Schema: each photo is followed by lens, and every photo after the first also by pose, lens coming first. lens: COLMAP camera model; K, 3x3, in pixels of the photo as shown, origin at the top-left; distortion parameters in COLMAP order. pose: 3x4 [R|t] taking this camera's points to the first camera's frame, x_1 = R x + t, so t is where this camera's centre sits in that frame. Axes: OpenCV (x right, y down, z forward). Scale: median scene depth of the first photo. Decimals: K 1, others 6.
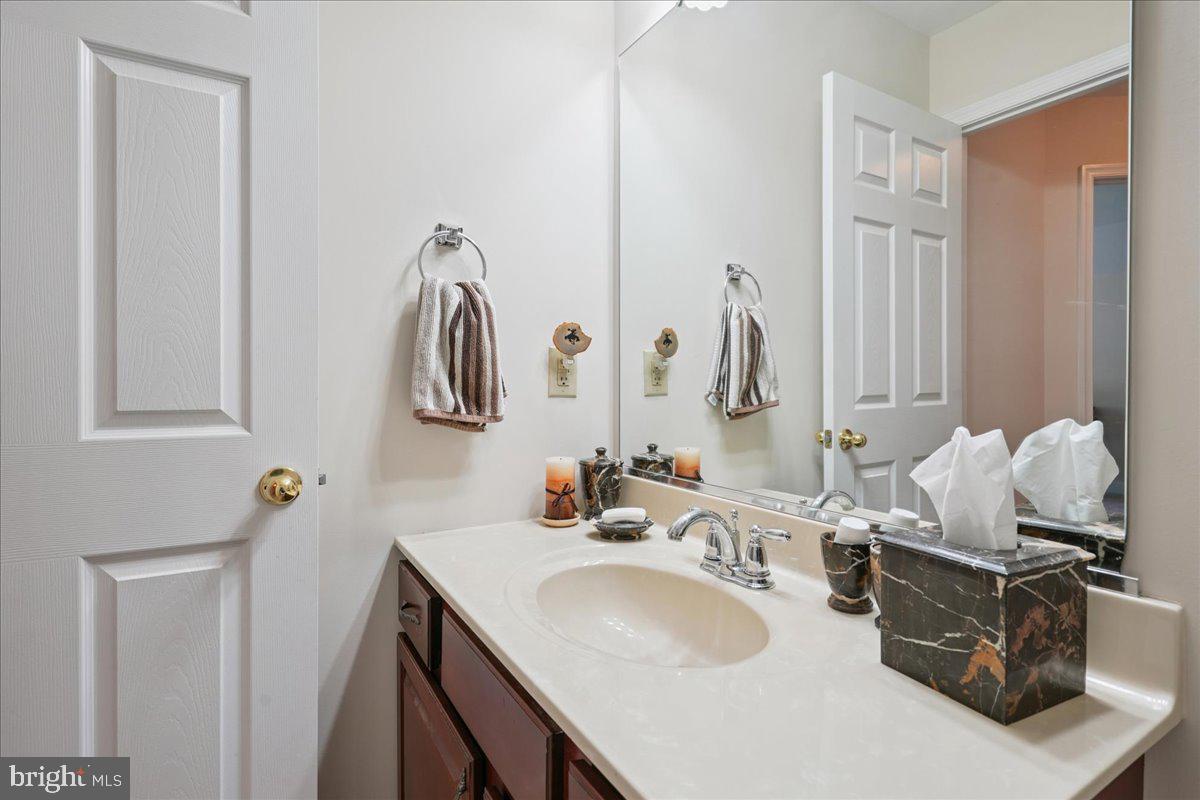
lens RADIAL K [[583.3, 0, 604.2], [0, 583.3, 396.2], [0, 0, 1]] dist [0.003694, -0.000202]
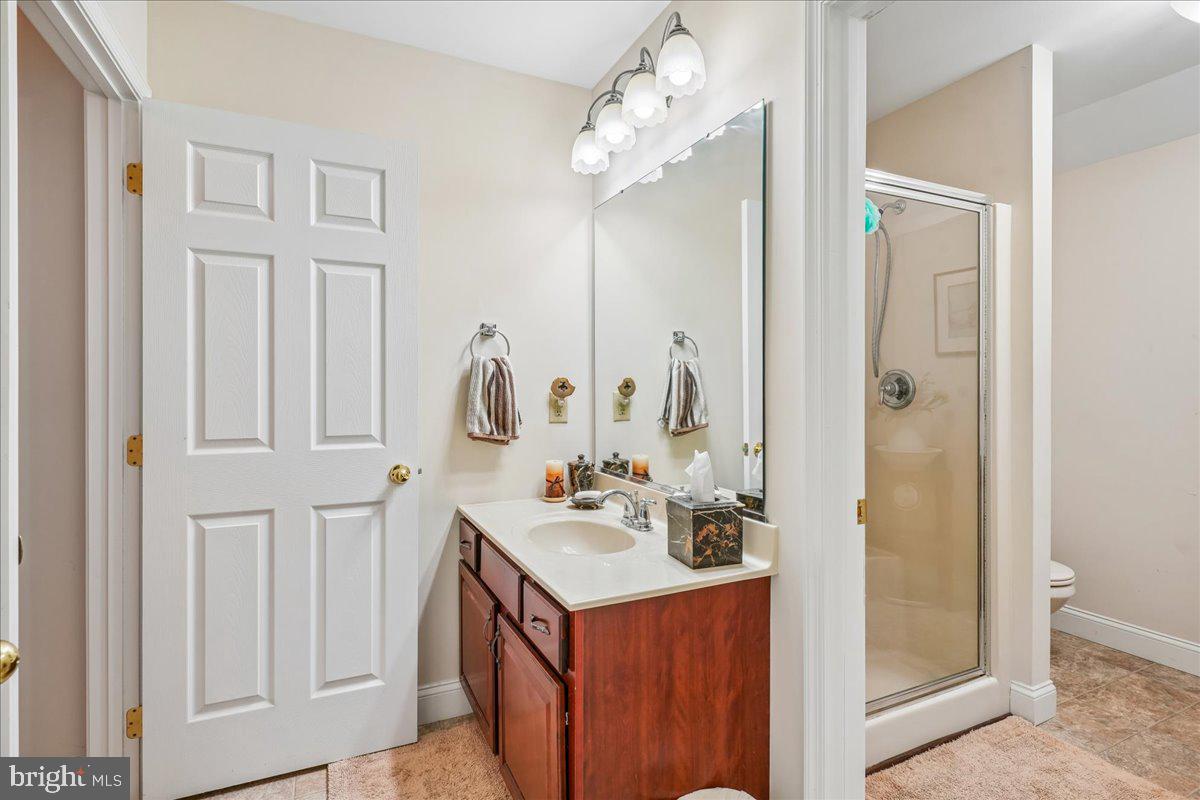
lens RADIAL K [[582.5, 0, 600.0], [0, 582.5, 400.0], [0, 0, 1]] dist [0.003313, 0.000325]
pose [[0.994401, -0.000683, -0.105673, 0.246004], [0.000982, 0.999996, 0.002772, -0.076460], [0.105670, -0.002861, 0.994397, -0.677849]]
